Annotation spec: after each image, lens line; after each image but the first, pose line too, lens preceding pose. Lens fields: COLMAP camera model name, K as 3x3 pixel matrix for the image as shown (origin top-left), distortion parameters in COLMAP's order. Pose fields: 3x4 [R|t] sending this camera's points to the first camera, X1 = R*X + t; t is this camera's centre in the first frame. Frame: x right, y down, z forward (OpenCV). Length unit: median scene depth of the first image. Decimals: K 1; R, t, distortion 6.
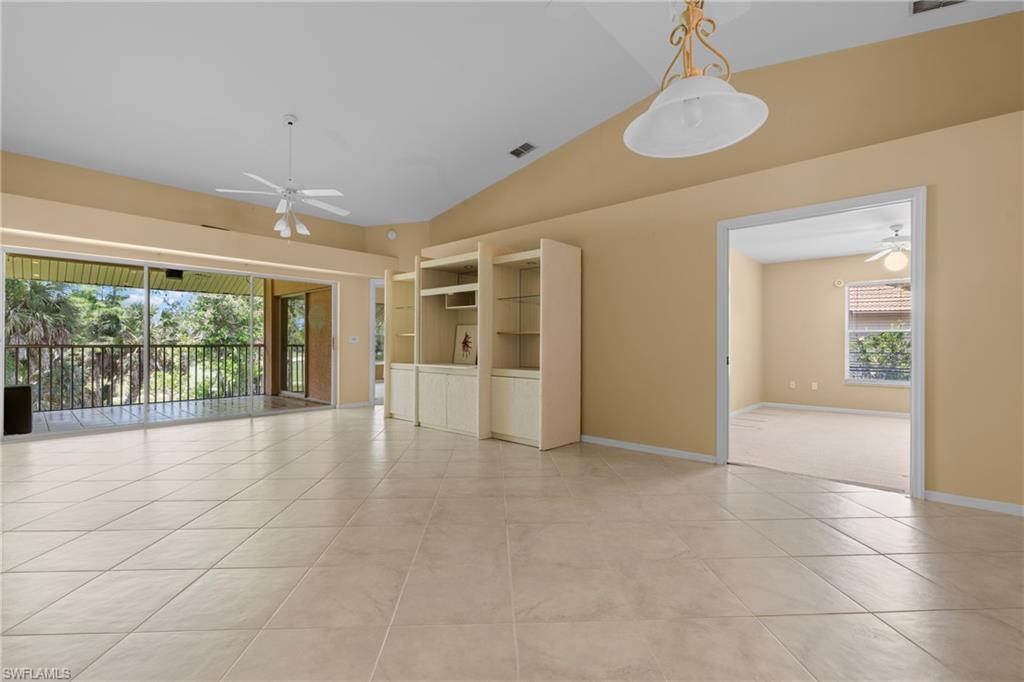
lens RADIAL K [[453.2, 0, 516.6], [0, 453.2, 341.4], [0, 0, 1]] dist [-0.006294, 0.001188]
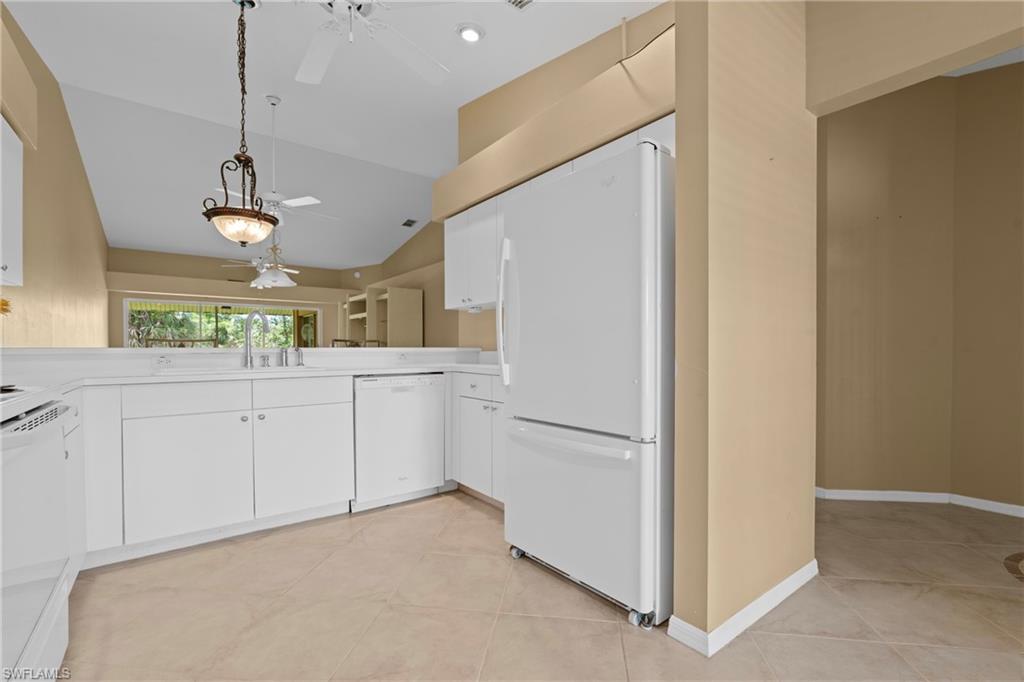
lens RADIAL K [[453.2, 0, 519.8], [0, 453.2, 351.0], [0, 0, 1]] dist [-0.006294, 0.001188]
pose [[0.983852, -0.006724, -0.178860, 0.522700], [0.009075, 0.999883, 0.012330, -0.002524], [0.178756, -0.013754, 0.983797, -0.361375]]
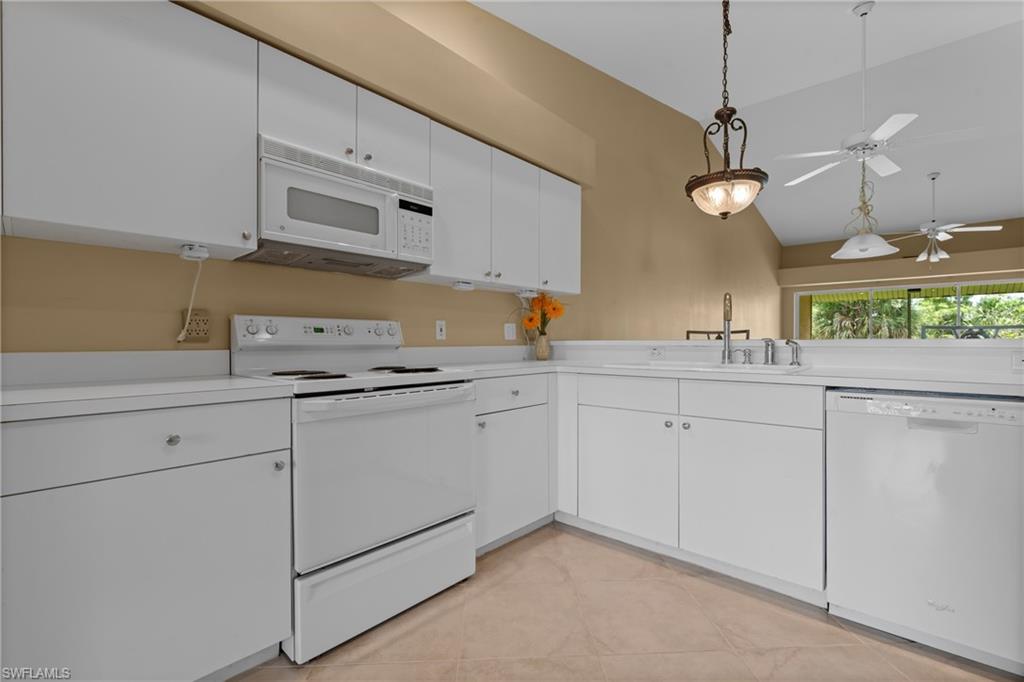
lens RADIAL K [[453.2, 0, 511.6], [0, 453.2, 344.3], [0, 0, 1]] dist [-0.006294, 0.001188]
pose [[-0.000076, 0.002832, -0.999996, 0.545321], [0.009126, 0.999954, 0.002831, -0.001888], [0.999958, -0.009126, -0.000102, -0.170674]]
